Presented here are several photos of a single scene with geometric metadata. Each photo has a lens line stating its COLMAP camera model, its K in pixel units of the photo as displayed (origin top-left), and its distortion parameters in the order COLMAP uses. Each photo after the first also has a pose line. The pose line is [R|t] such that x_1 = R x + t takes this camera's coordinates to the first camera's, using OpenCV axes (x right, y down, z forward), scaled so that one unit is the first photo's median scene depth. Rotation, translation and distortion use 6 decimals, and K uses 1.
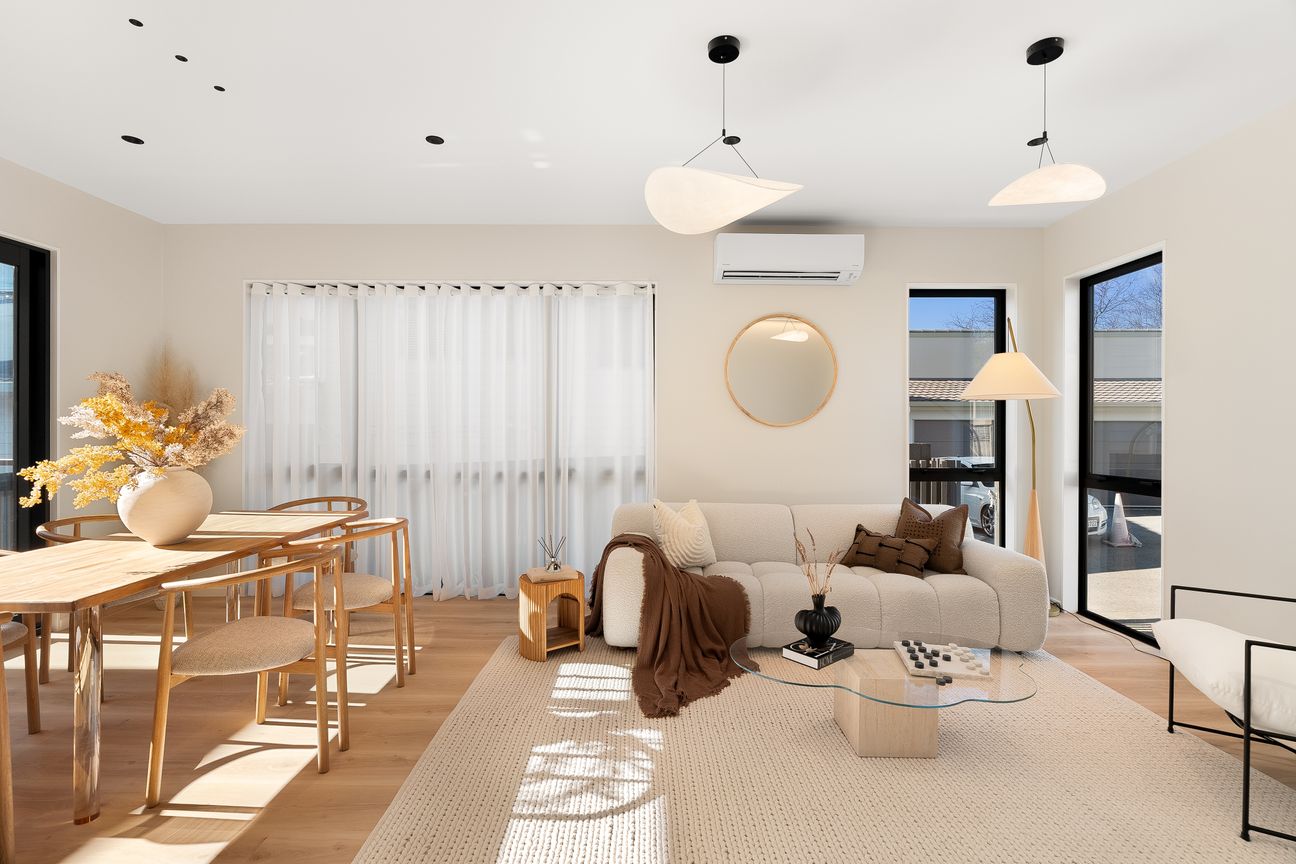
lens RADIAL K [[594.3, 0, 648.0], [0, 594.3, 432.0], [0, 0, 1]] dist [-0.003336, -0.000054]
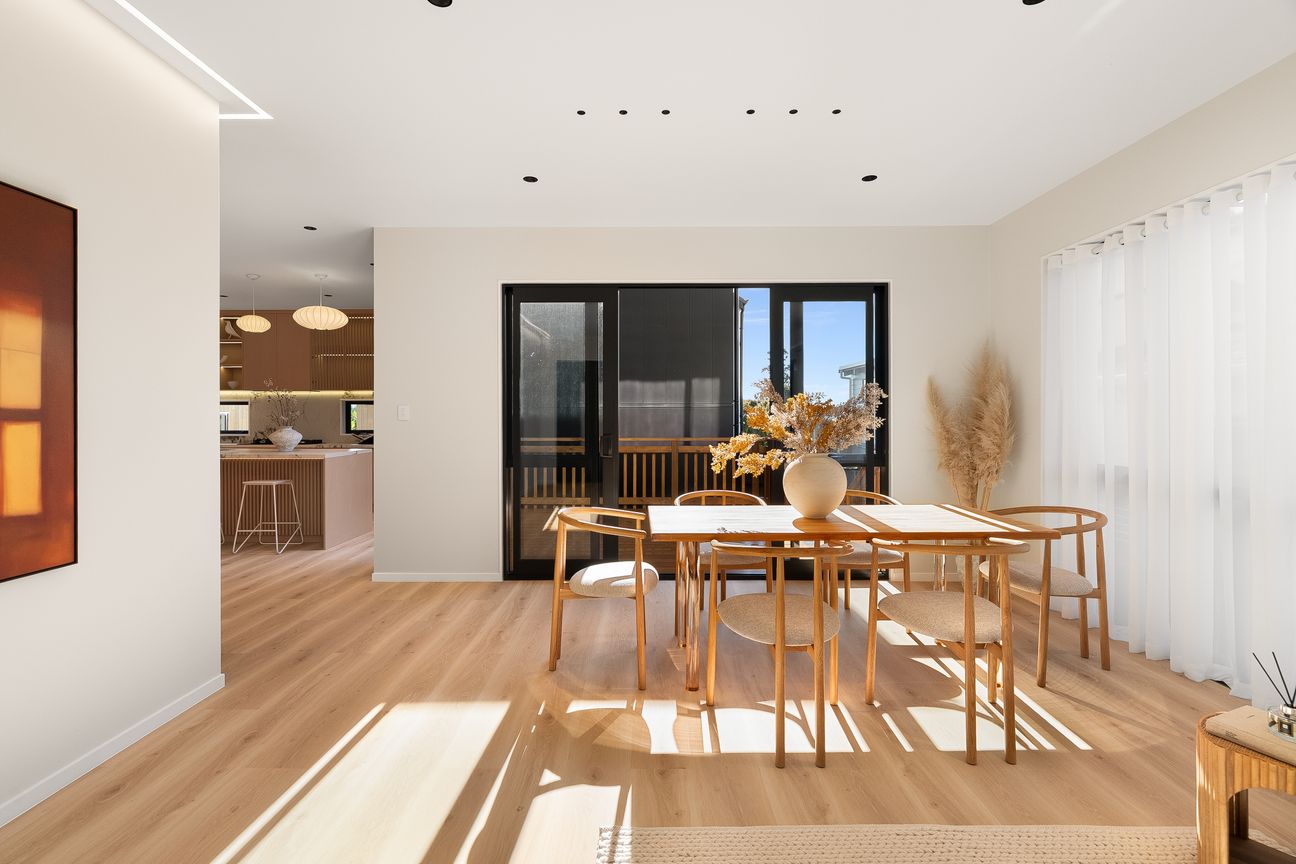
lens RADIAL K [[594.3, 0, 648.0], [0, 594.3, 432.0], [0, 0, 1]] dist [-0.003336, -0.000054]
pose [[-0.004621, 0.010714, -0.999932, 0.302145], [-0.005763, 0.999926, 0.010740, 0.004815], [0.999973, 0.005812, -0.004559, 0.539240]]
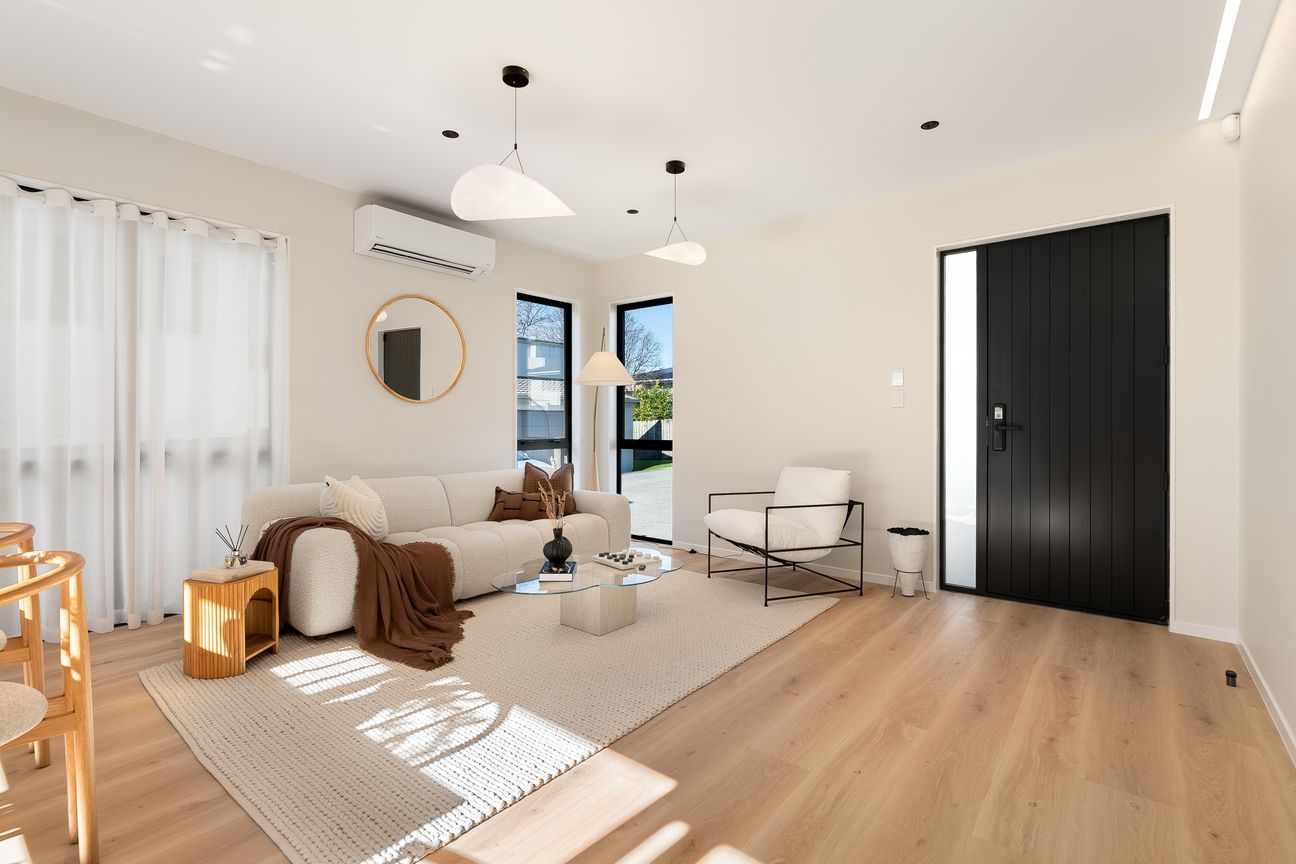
lens RADIAL K [[593.8, 0, 648.0], [0, 593.8, 432.0], [0, 0, 1]] dist [-0.001884, -0.000265]
pose [[0.625897, -0.016085, 0.779740, -0.469650], [0.004924, 0.999849, 0.016673, 0.036305], [-0.779890, -0.006596, 0.625882, 0.038187]]
